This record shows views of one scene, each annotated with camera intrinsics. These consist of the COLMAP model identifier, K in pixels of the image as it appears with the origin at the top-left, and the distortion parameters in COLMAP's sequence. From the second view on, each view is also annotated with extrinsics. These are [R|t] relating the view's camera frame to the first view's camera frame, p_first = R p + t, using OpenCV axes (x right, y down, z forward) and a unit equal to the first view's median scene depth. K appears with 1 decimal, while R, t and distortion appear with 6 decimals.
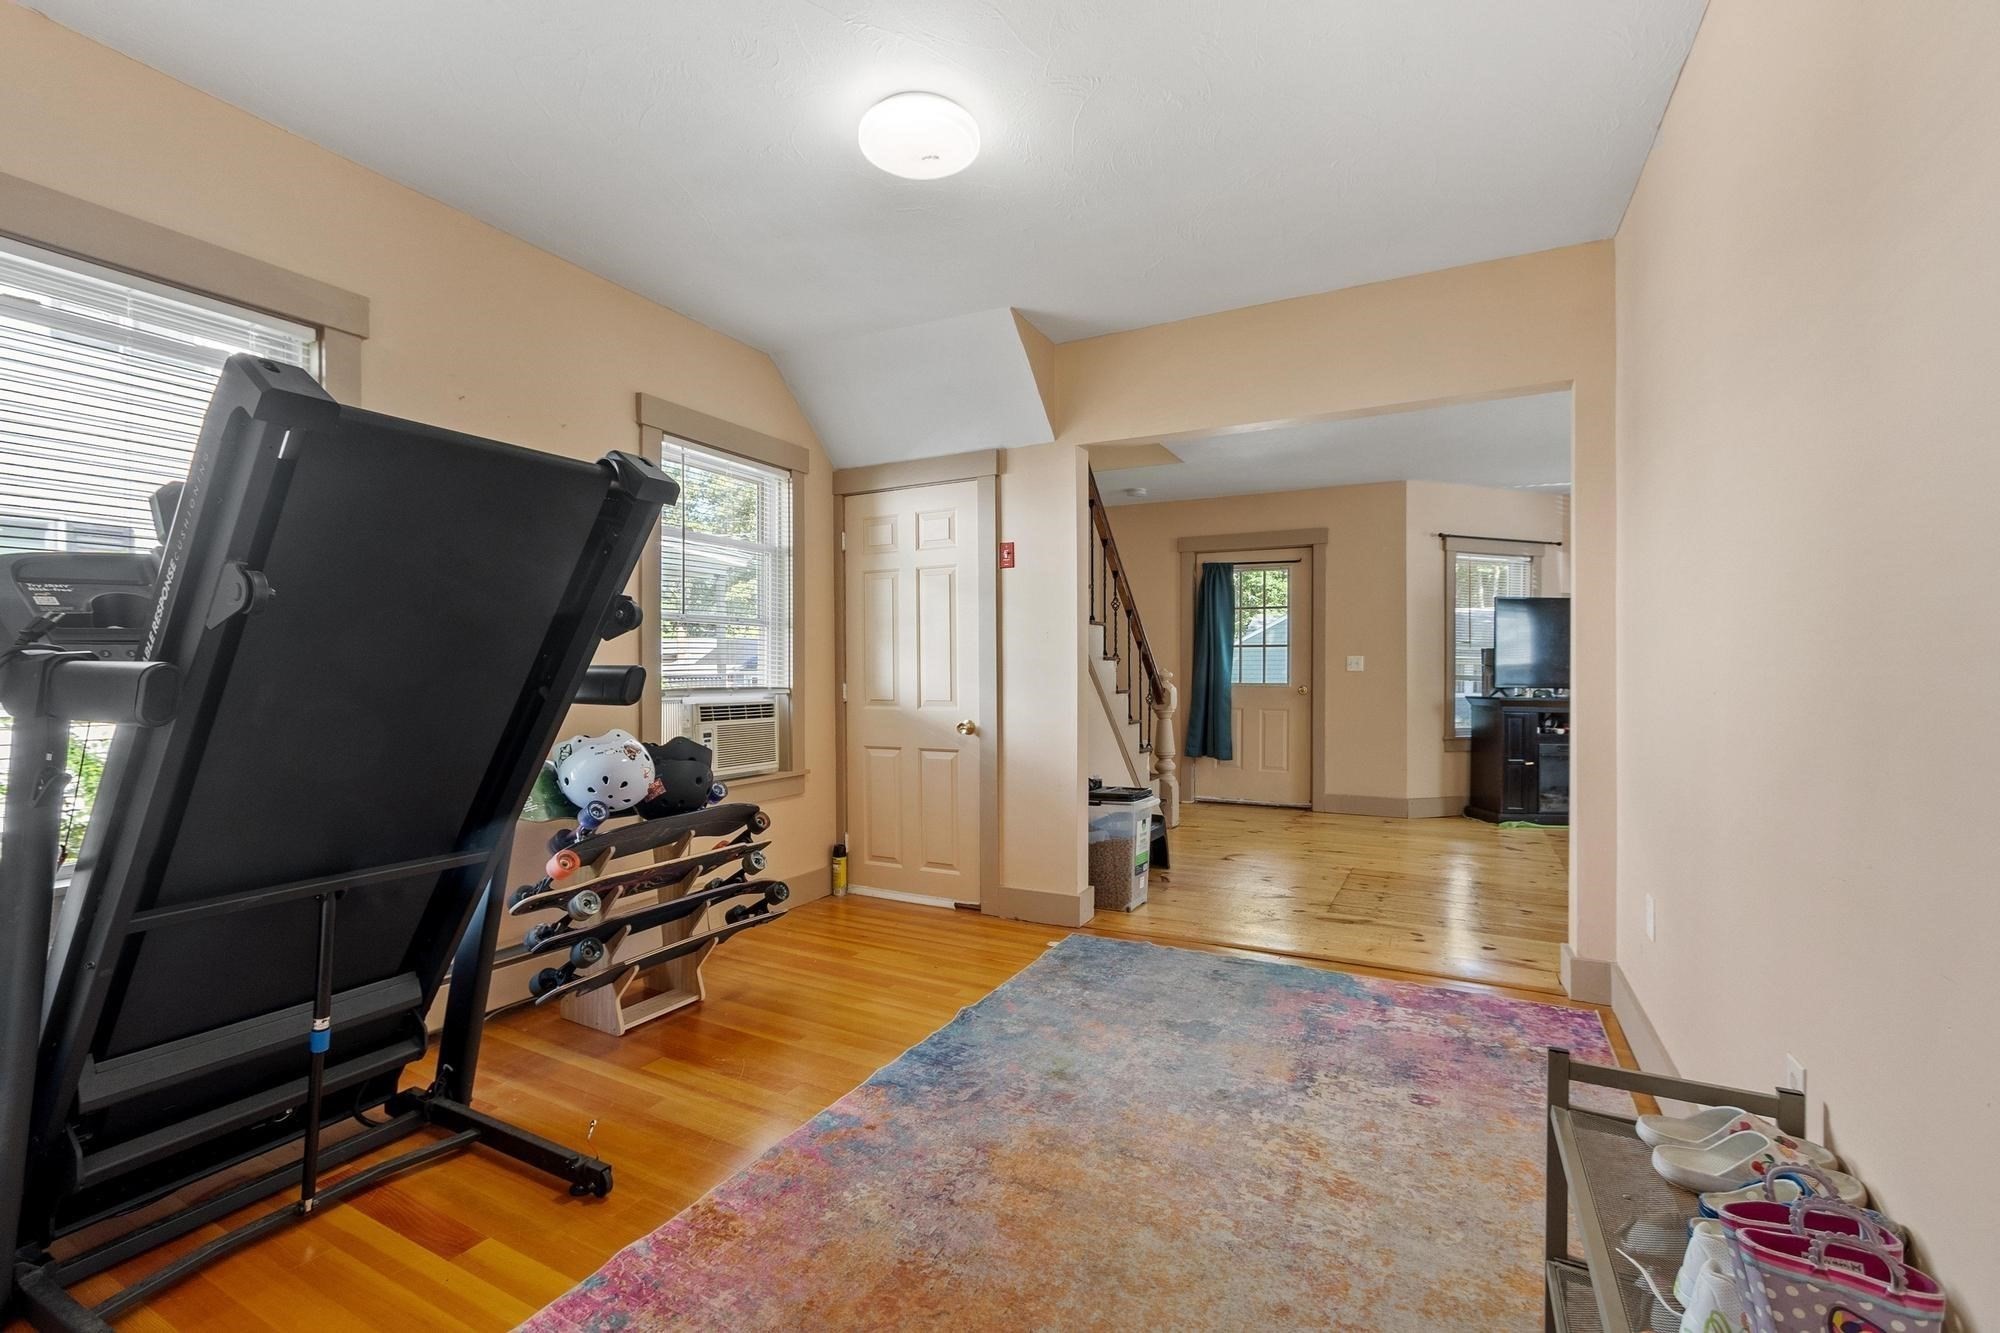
lens RADIAL K [[874.4, 0, 995.6], [0, 874.4, 671.1], [0, 0, 1]] dist [-0.000729, -0.000129]
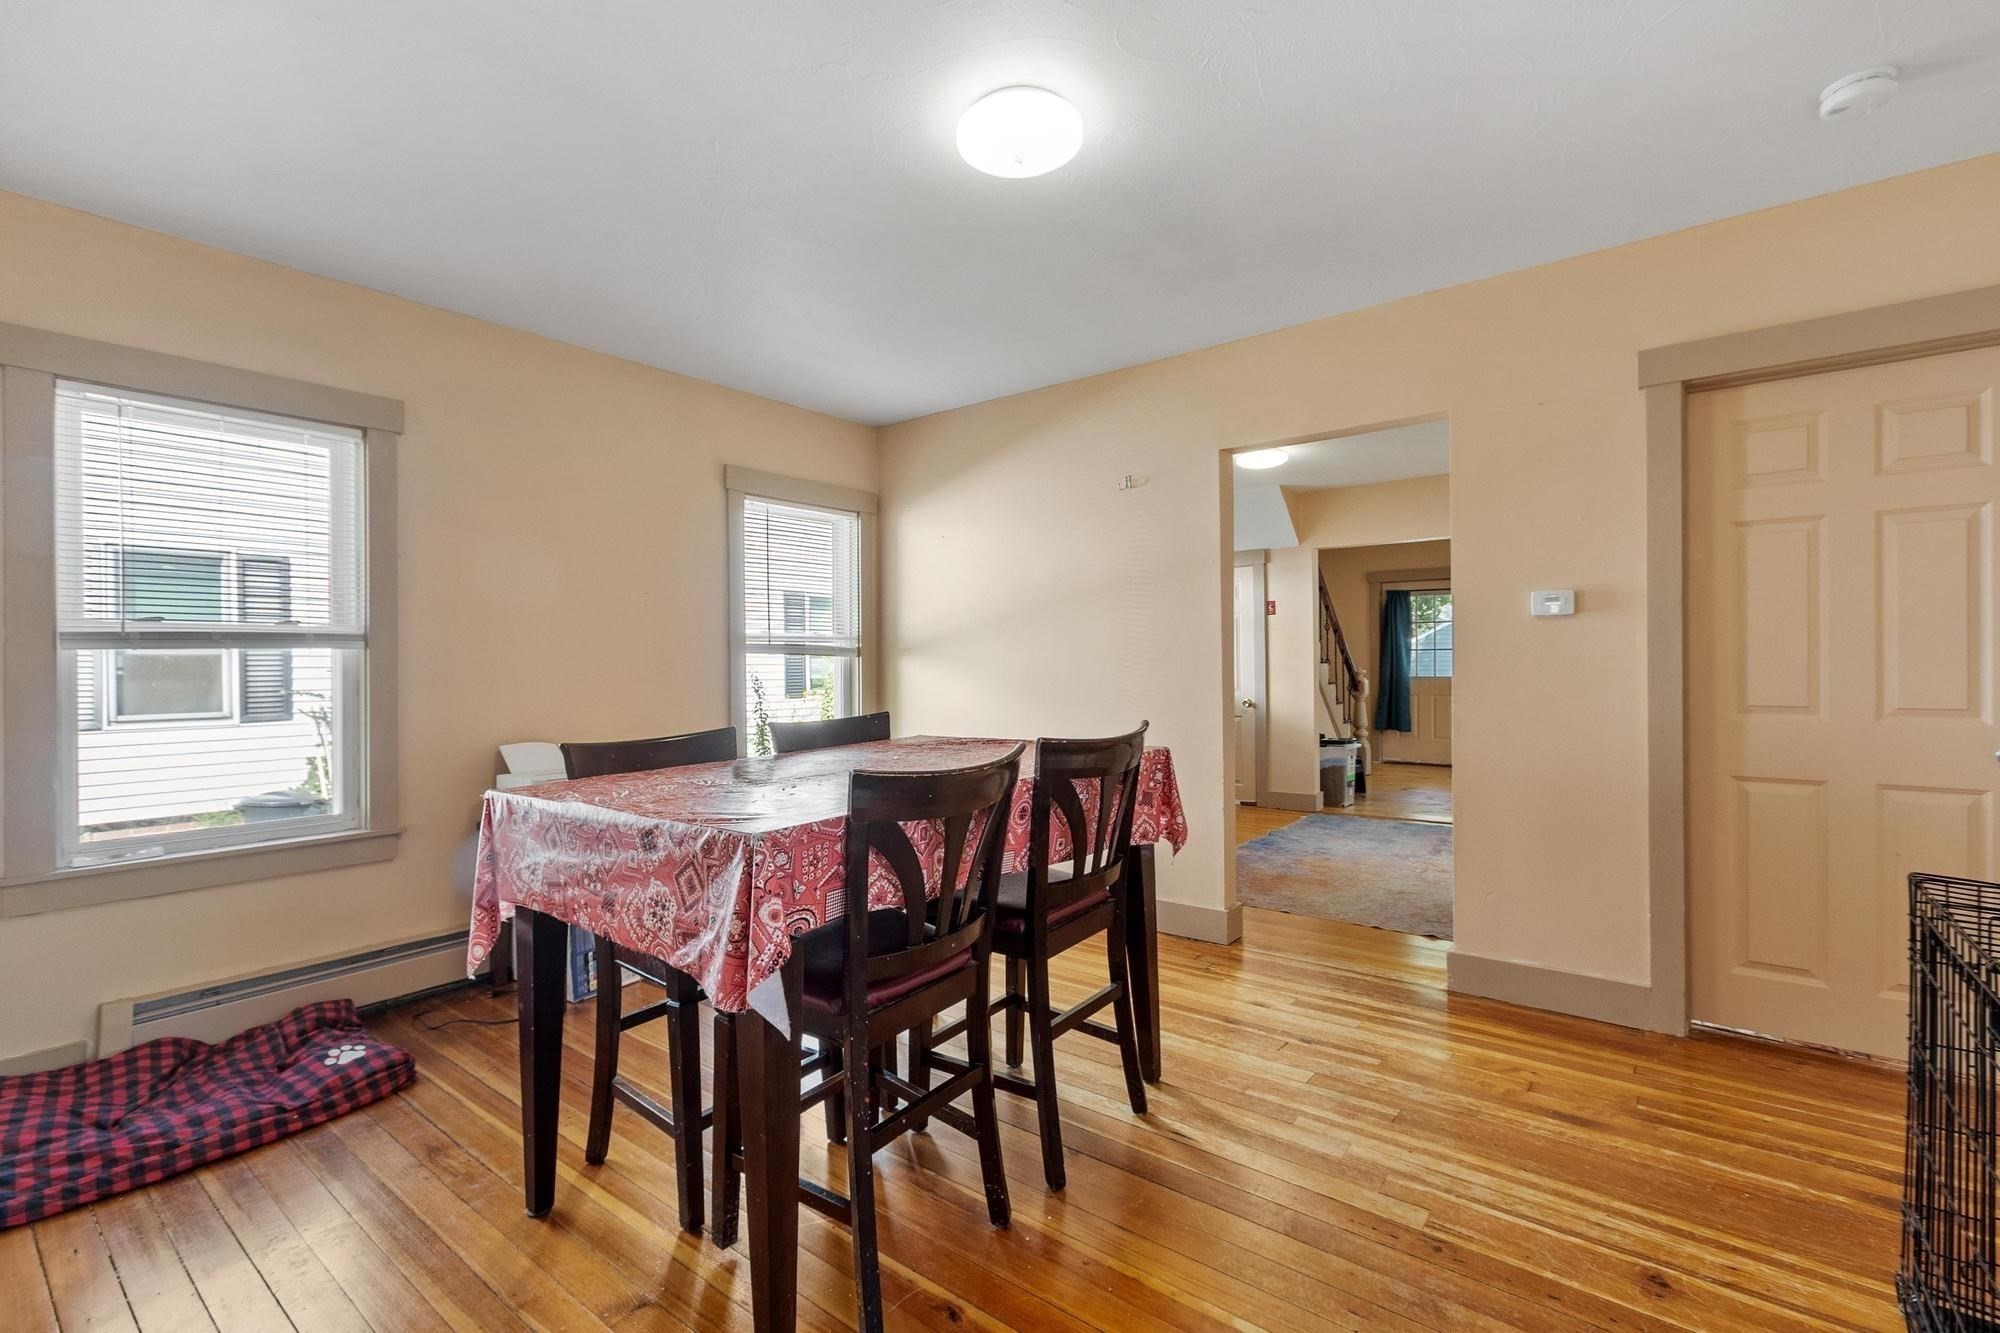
lens RADIAL K [[874.4, 0, 995.6], [0, 874.4, 671.1], [0, 0, 1]] dist [-0.000729, -0.000129]
pose [[0.982074, -0.011329, -0.188156, -0.126657], [0.012322, 0.999916, 0.004110, -0.009630], [0.188094, -0.006355, 0.982131, -0.538773]]
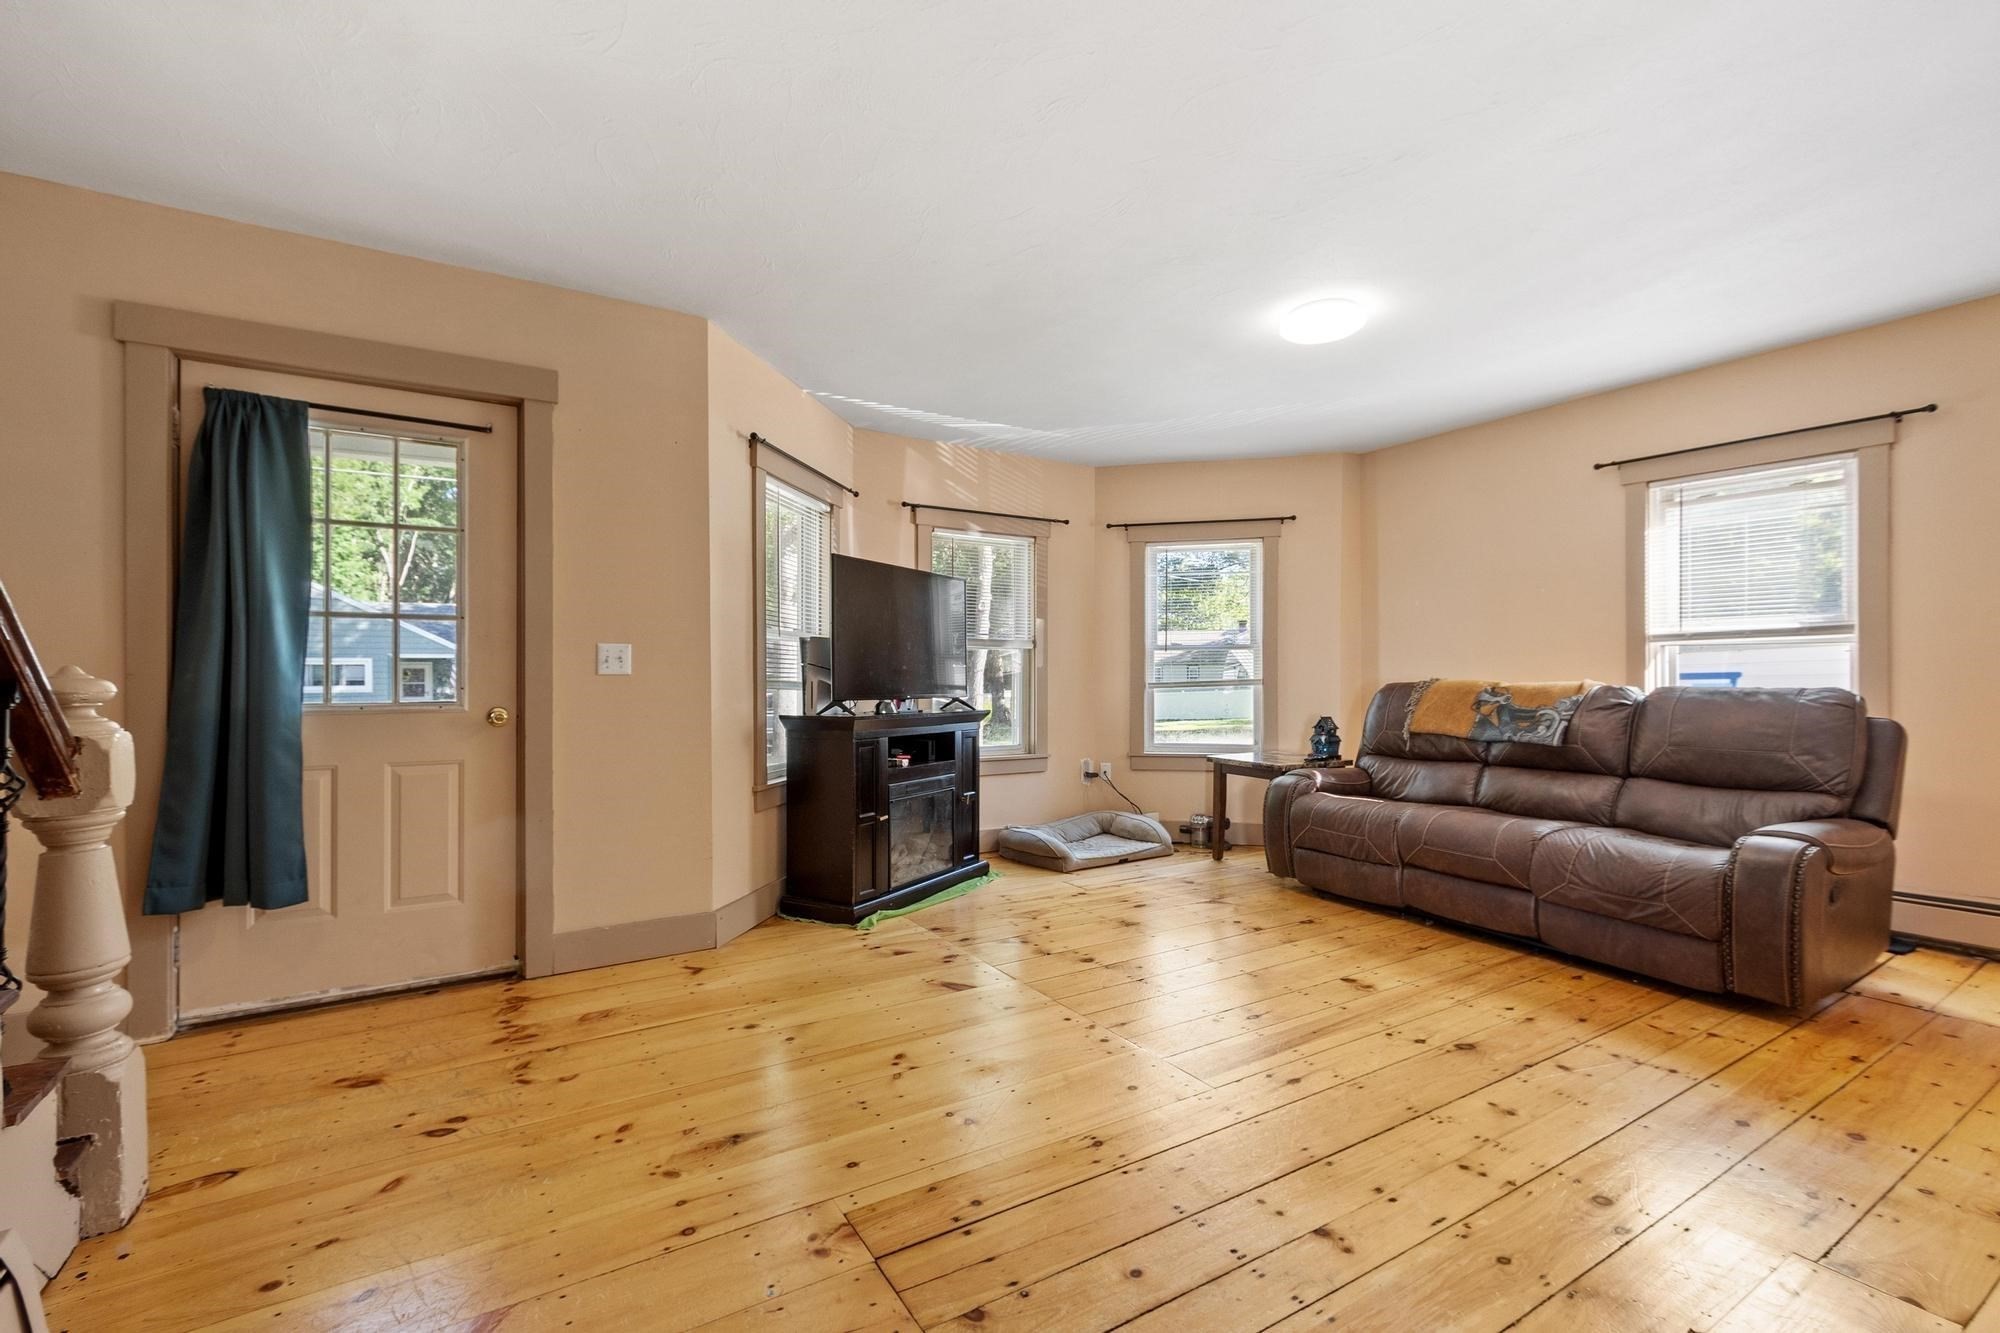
lens RADIAL K [[874.4, 0, 995.6], [0, 874.4, 671.1], [0, 0, 1]] dist [-0.000729, -0.000129]
pose [[0.509002, -0.002230, 0.860763, 0.098055], [0.002586, 0.999996, 0.001062, -0.001794], [-0.860762, 0.001685, 0.509005, 0.583549]]
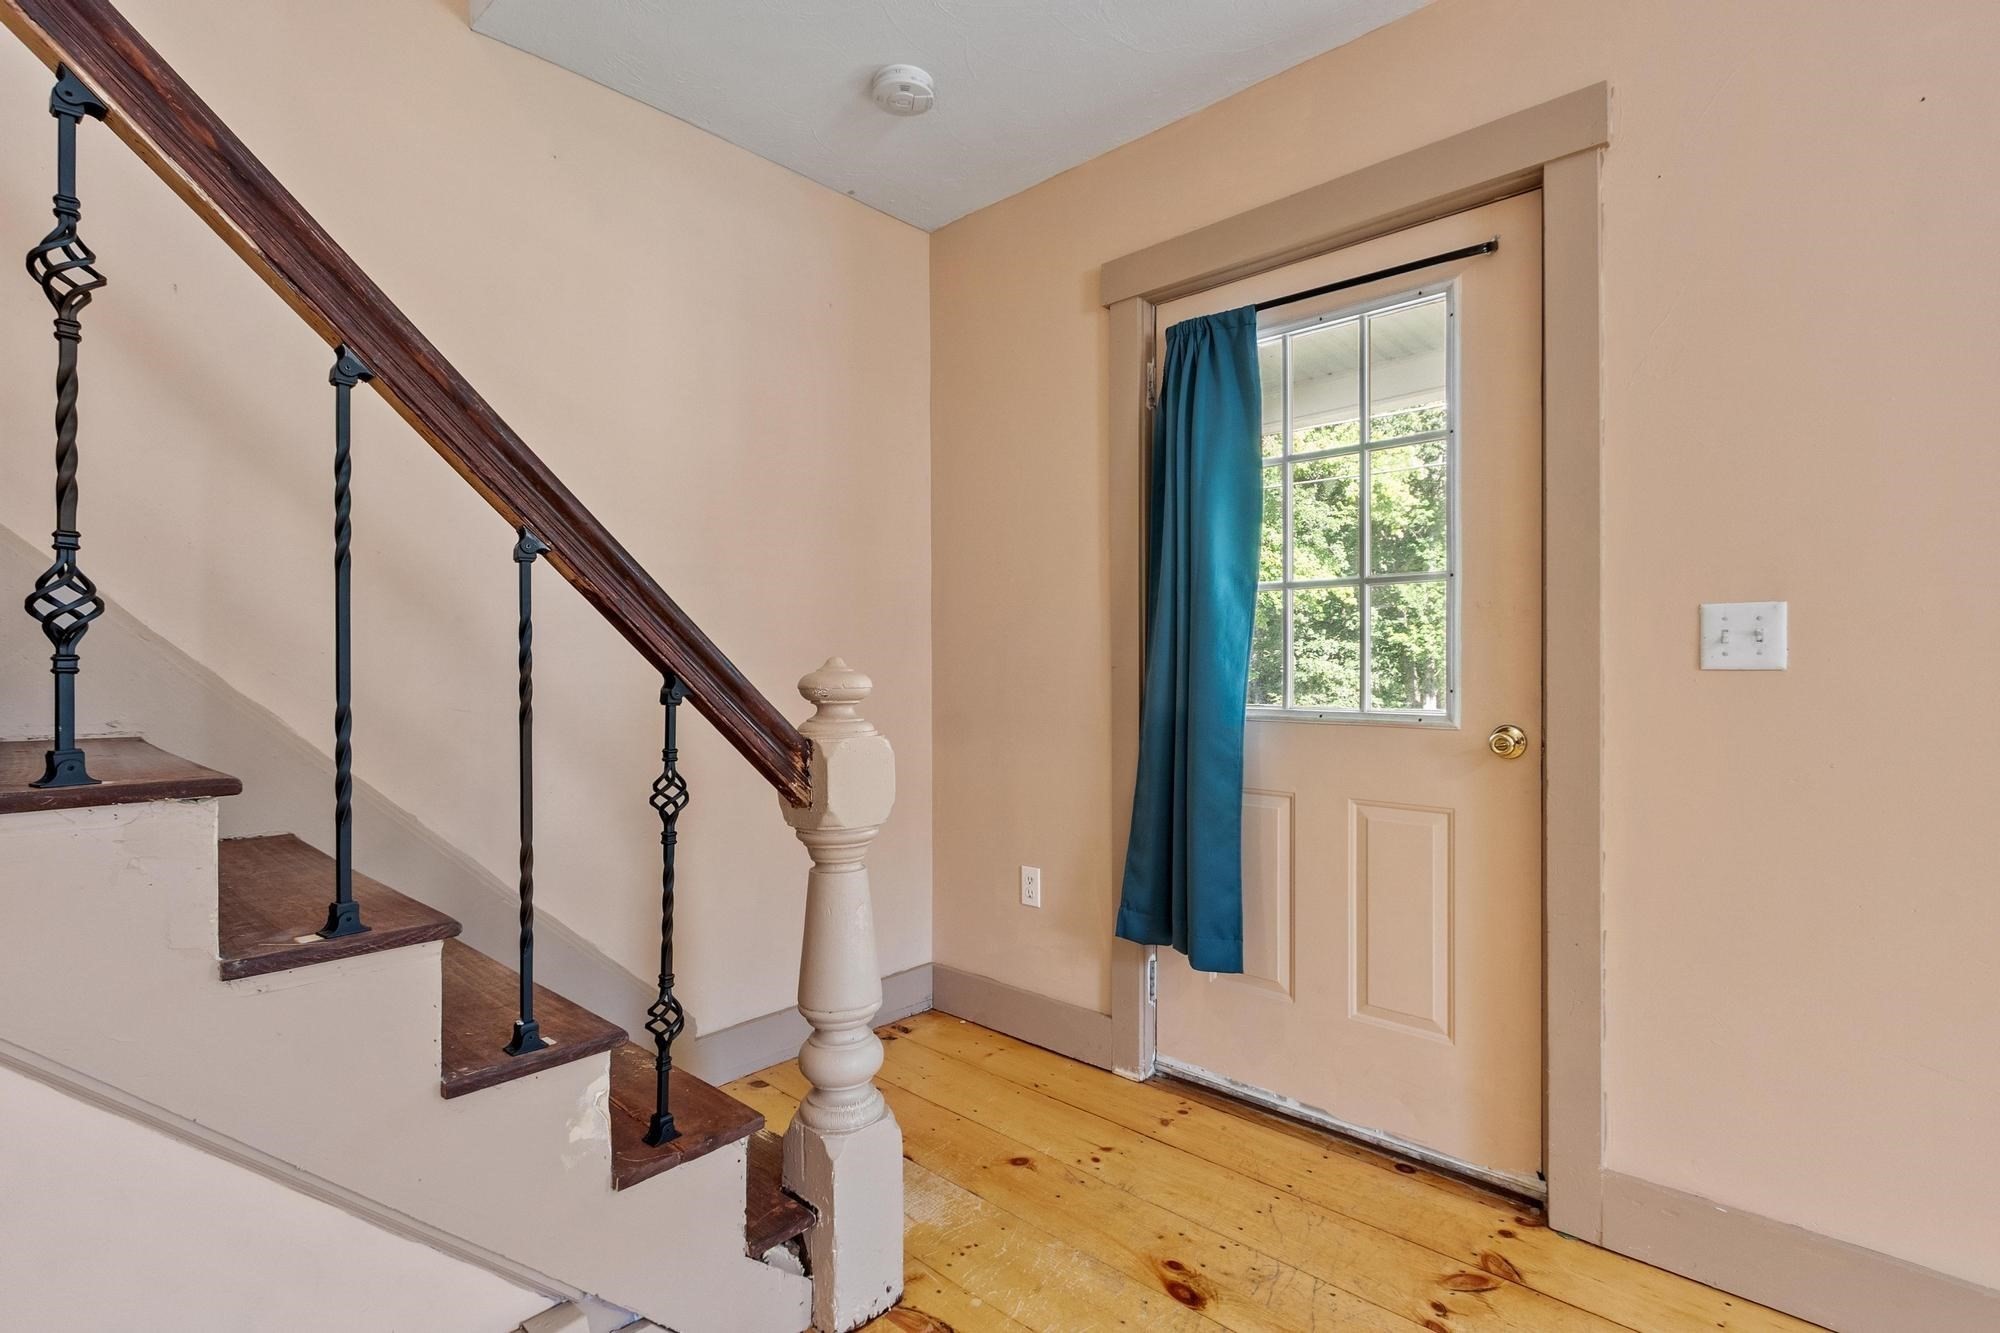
lens RADIAL K [[932.1, 0, 988.2], [0, 932.1, 663.6], [0, 0, 1]] dist [0.001003, -0.000281]
pose [[0.961905, -0.004605, -0.273345, 0.298155], [0.003792, 0.999987, -0.003503, -0.001163], [0.273357, 0.002333, 0.961910, 0.737769]]
